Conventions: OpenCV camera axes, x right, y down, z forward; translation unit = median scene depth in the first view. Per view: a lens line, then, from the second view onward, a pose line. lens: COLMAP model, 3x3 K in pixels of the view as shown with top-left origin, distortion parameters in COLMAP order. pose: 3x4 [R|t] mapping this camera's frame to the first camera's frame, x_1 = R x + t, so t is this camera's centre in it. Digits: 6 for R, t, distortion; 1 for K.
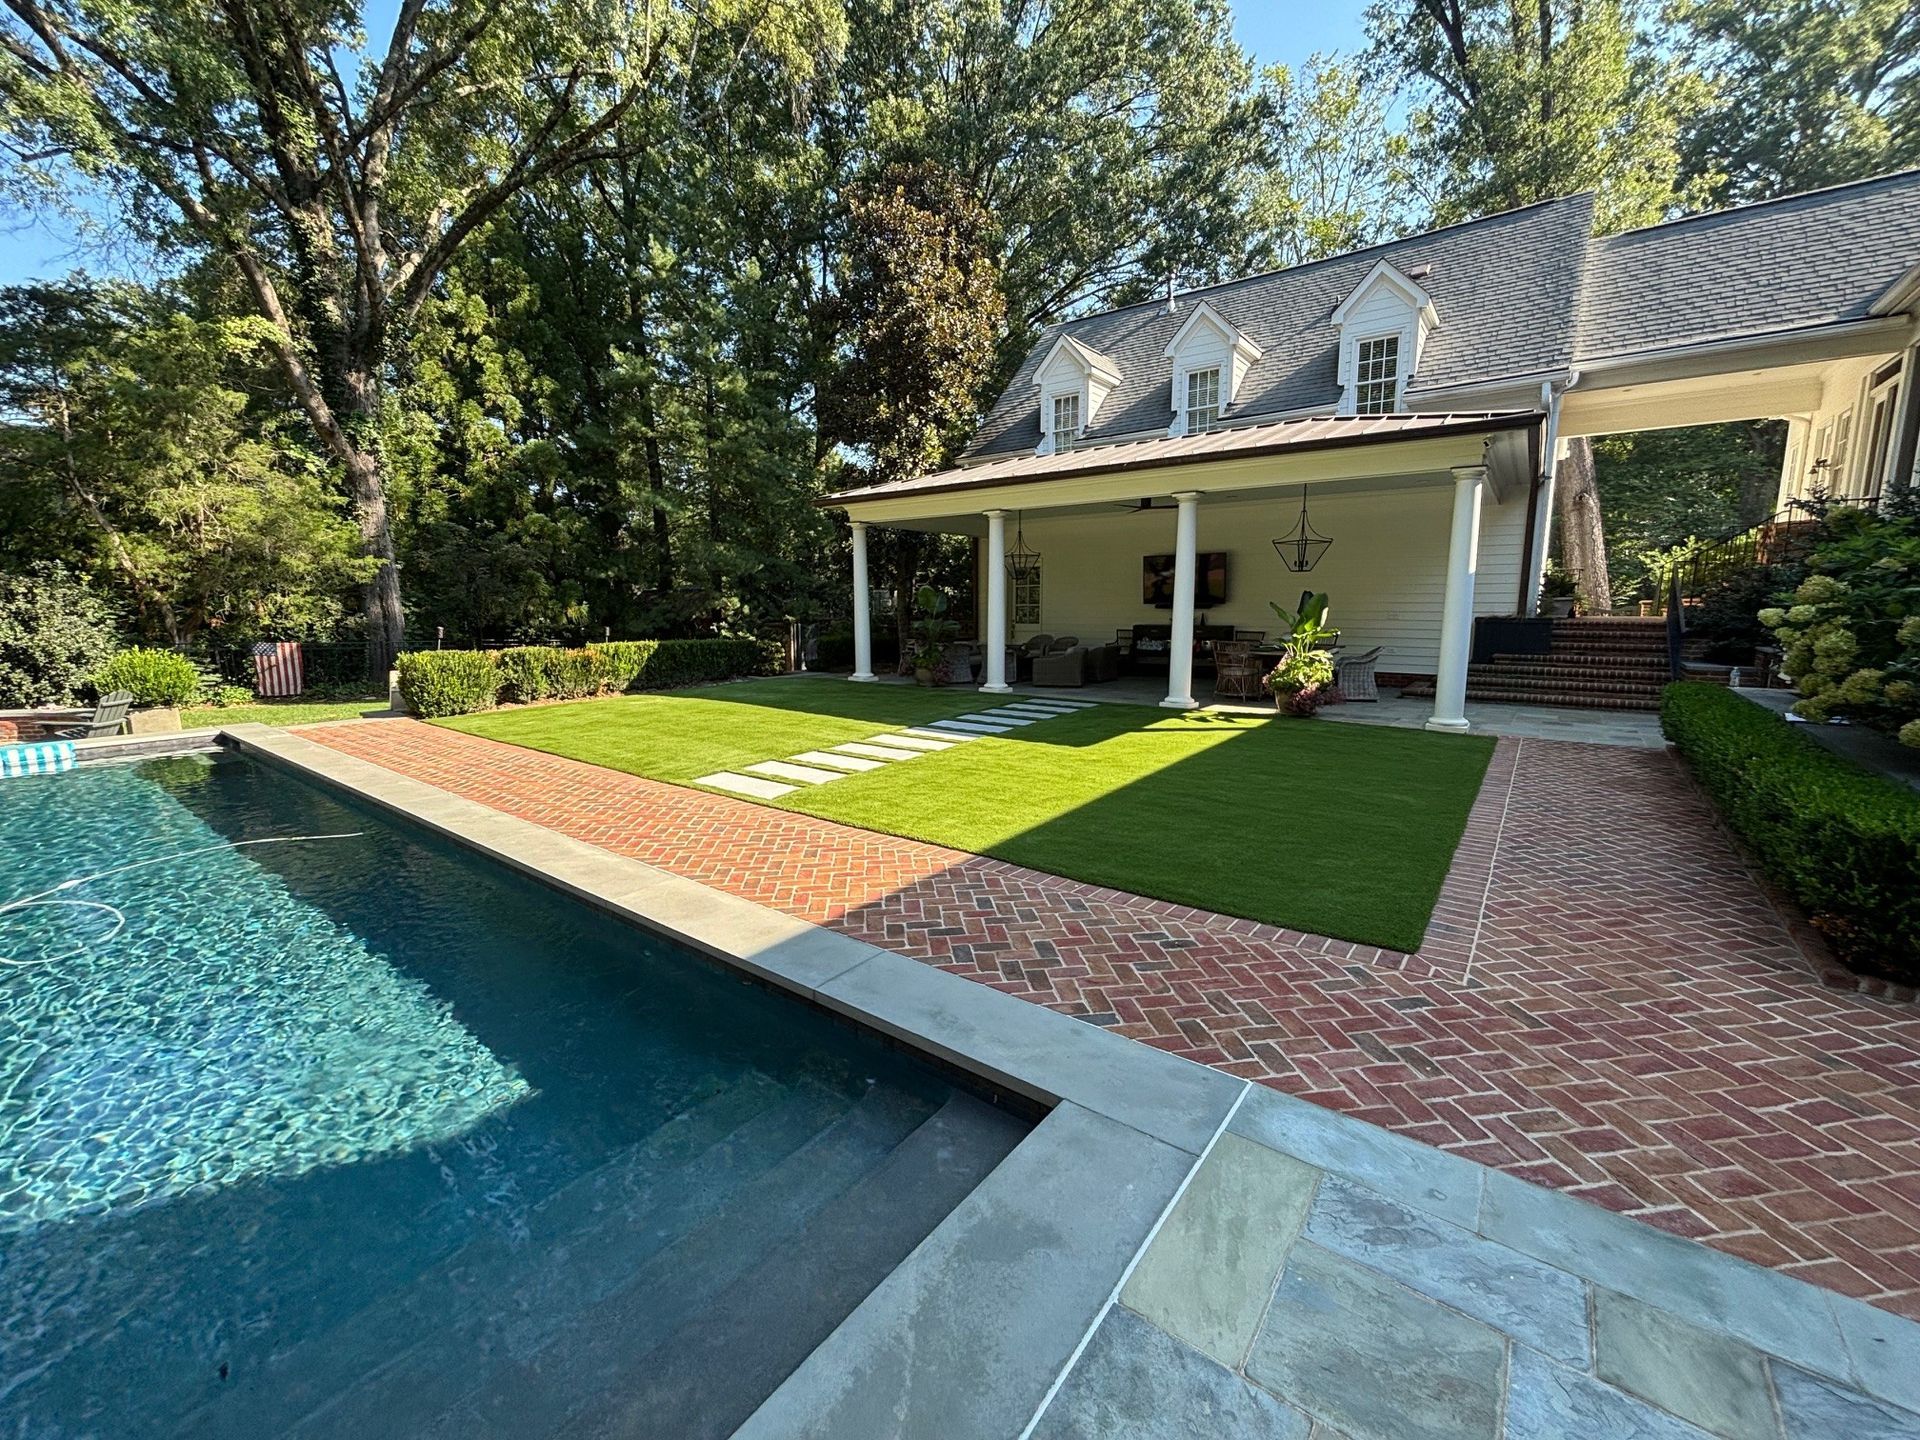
lens RADIAL K [[764.6, 0, 960.0], [0, 764.6, 720.0], [0, 0, 1]] dist [-0.022664, 0.016667]
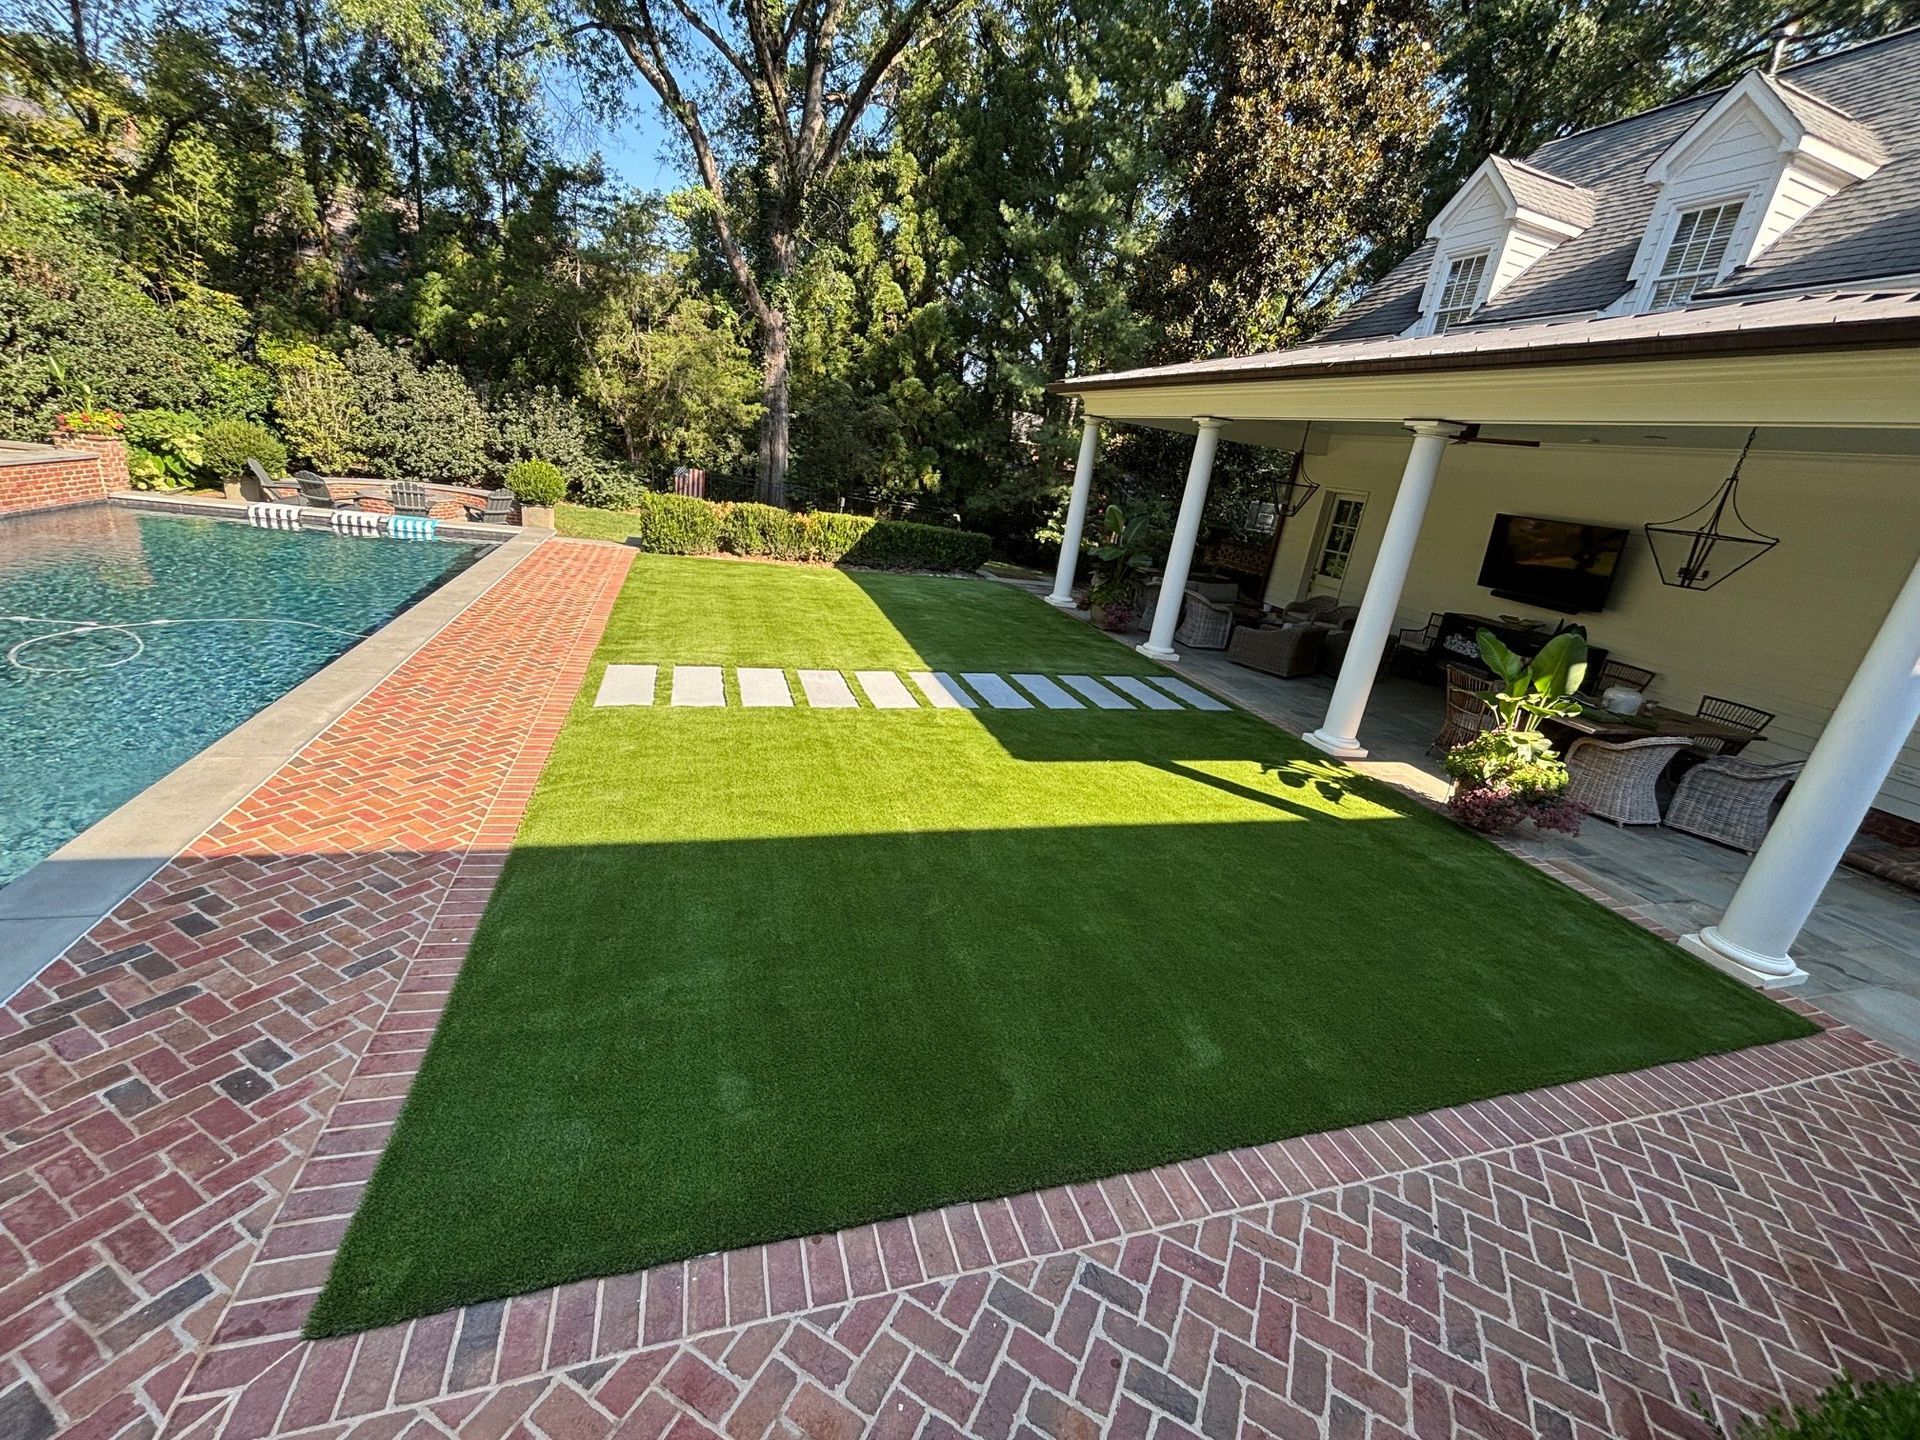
lens RADIAL K [[784.9, 0, 963.6], [0, 784.9, 694.9], [0, 0, 1]] dist [0.018055, -0.006018]
pose [[0.816059, 0.280047, -0.505590, 0.226806], [-0.227358, 0.959790, 0.164656, -0.064916], [0.531372, -0.019419, 0.846916, 0.156826]]
